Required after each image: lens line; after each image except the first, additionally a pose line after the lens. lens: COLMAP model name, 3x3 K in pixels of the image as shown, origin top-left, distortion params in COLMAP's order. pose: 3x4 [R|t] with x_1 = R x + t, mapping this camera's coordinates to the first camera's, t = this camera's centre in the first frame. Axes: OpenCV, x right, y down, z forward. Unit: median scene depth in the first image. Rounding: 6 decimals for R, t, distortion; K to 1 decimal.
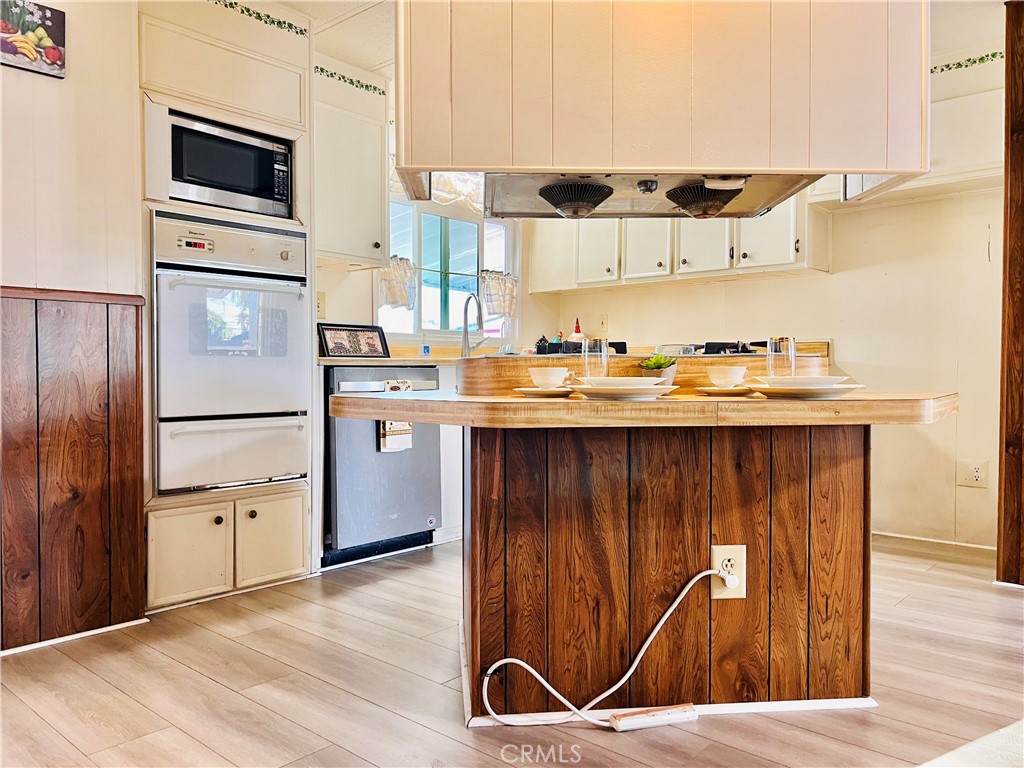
lens RADIAL K [[791.0, 0, 511.7], [0, 791.0, 388.2], [0, 0, 1]] dist [0.005832, -0.005009]
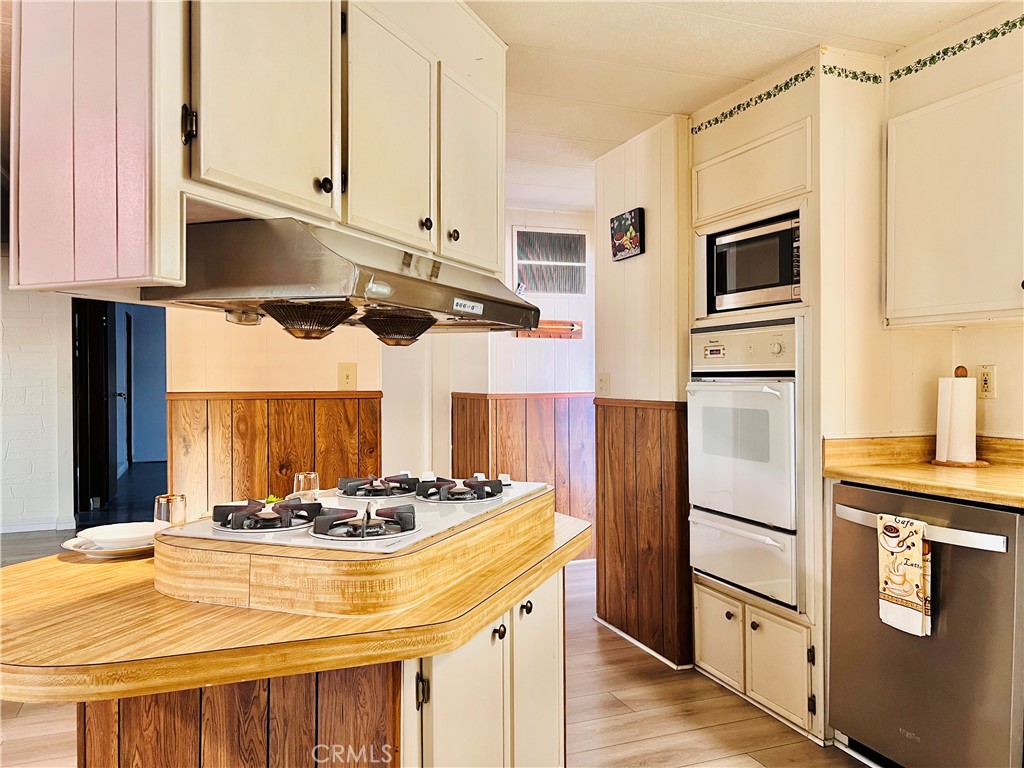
lens RADIAL K [[761.8, 0, 512.0], [0, 761.8, 384.0], [0, 0, 1]] dist [0.073776, -0.074752]
pose [[-0.436541, 0.000900, -0.899684, 0.809828], [-0.018096, 0.999788, 0.009781, -0.171066], [0.899502, 0.020550, -0.436432, 1.456323]]
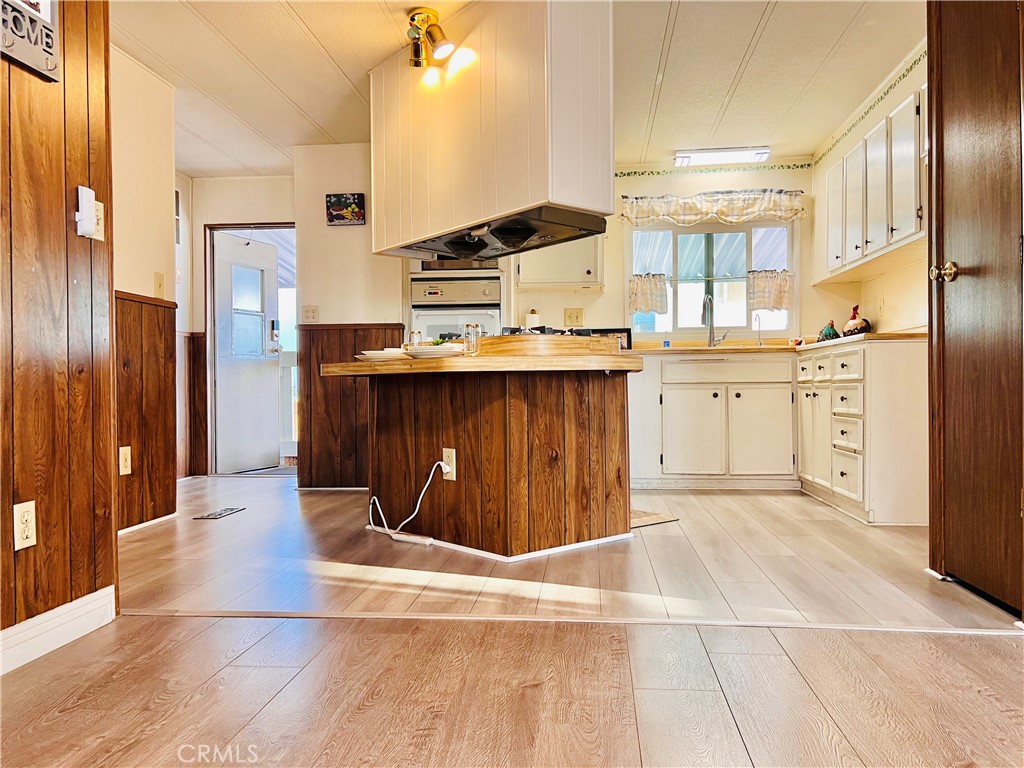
lens RADIAL K [[761.9, 0, 518.5], [0, 761.9, 388.8], [0, 0, 1]] dist [0.075127, -0.075394]
pose [[0.591791, -0.002811, -0.806087, 1.396044], [-0.007281, 0.999934, -0.008832, 0.069524], [0.806059, 0.011096, 0.591731, 0.125726]]
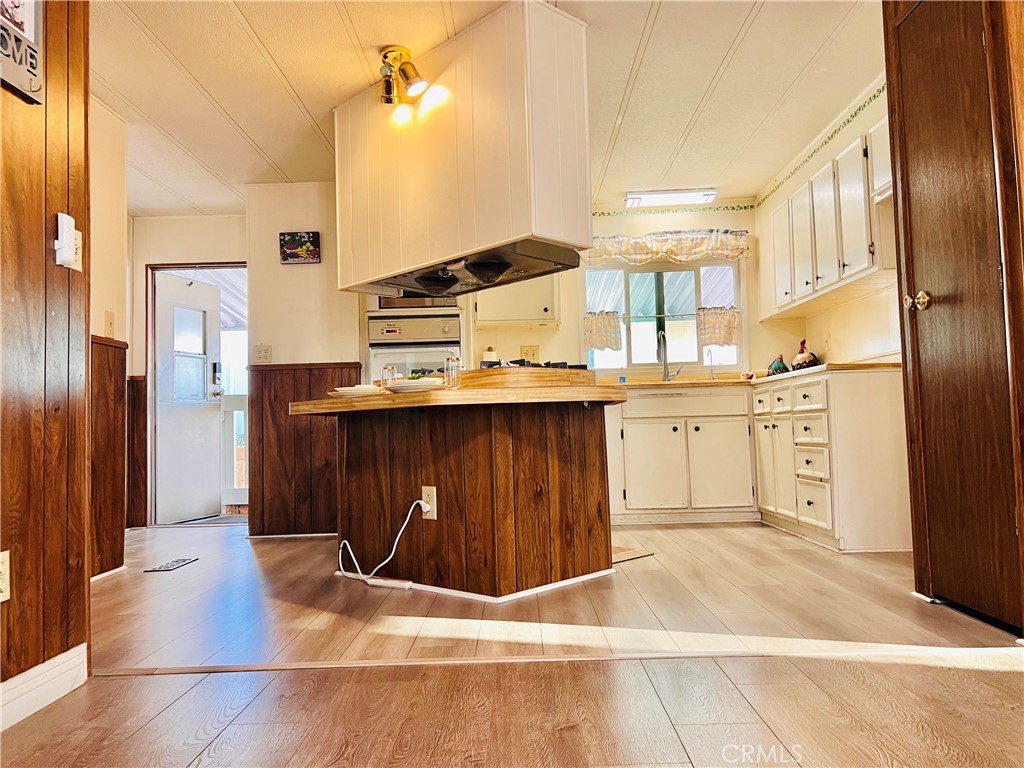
lens RADIAL K [[761.8, 0, 512.0], [0, 761.8, 384.0], [0, 0, 1]] dist [0.073776, -0.074752]
pose [[0.658192, -0.063396, -0.750176, 1.321294], [0.014494, 0.997331, -0.071566, 0.084845], [0.752710, 0.036231, 0.657354, 0.066668]]
